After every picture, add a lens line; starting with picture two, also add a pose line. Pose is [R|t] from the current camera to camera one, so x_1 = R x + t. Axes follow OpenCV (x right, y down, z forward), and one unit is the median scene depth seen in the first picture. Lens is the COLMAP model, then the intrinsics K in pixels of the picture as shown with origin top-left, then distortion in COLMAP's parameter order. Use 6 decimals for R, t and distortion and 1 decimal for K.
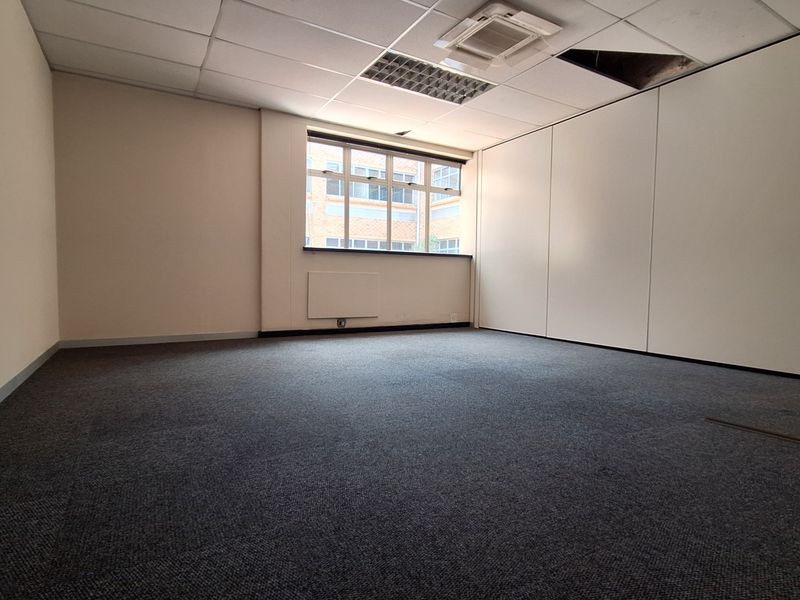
lens RADIAL K [[438.3, 0, 400.0], [0, 438.3, 300.0], [0, 0, 1]] dist [0.004246, 0.000753]
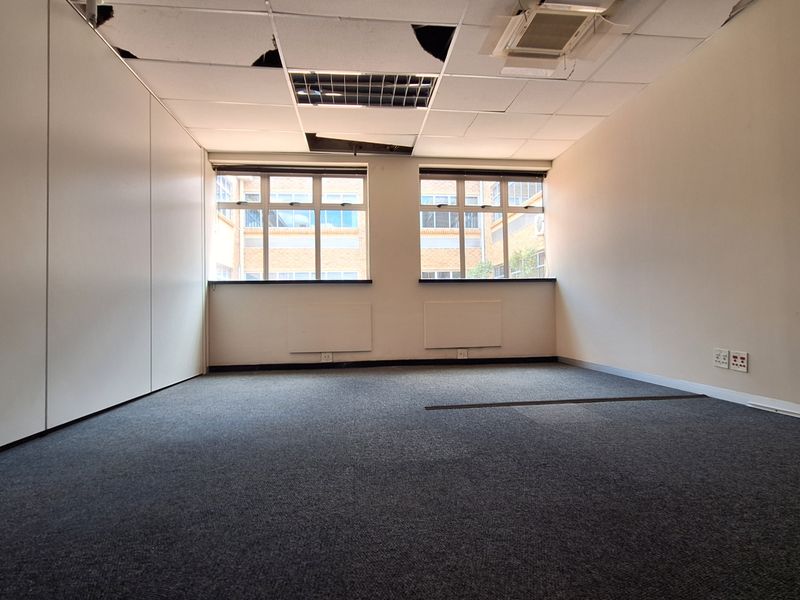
lens RADIAL K [[418.6, 0, 400.0], [0, 418.6, 300.0], [0, 0, 1]] dist [-0.006866, -0.000668]
pose [[0.912362, -0.034908, -0.407893, 0.217693], [0.006490, 0.997466, -0.070847, -0.003168], [0.409332, 0.061991, 0.910277, 0.125835]]
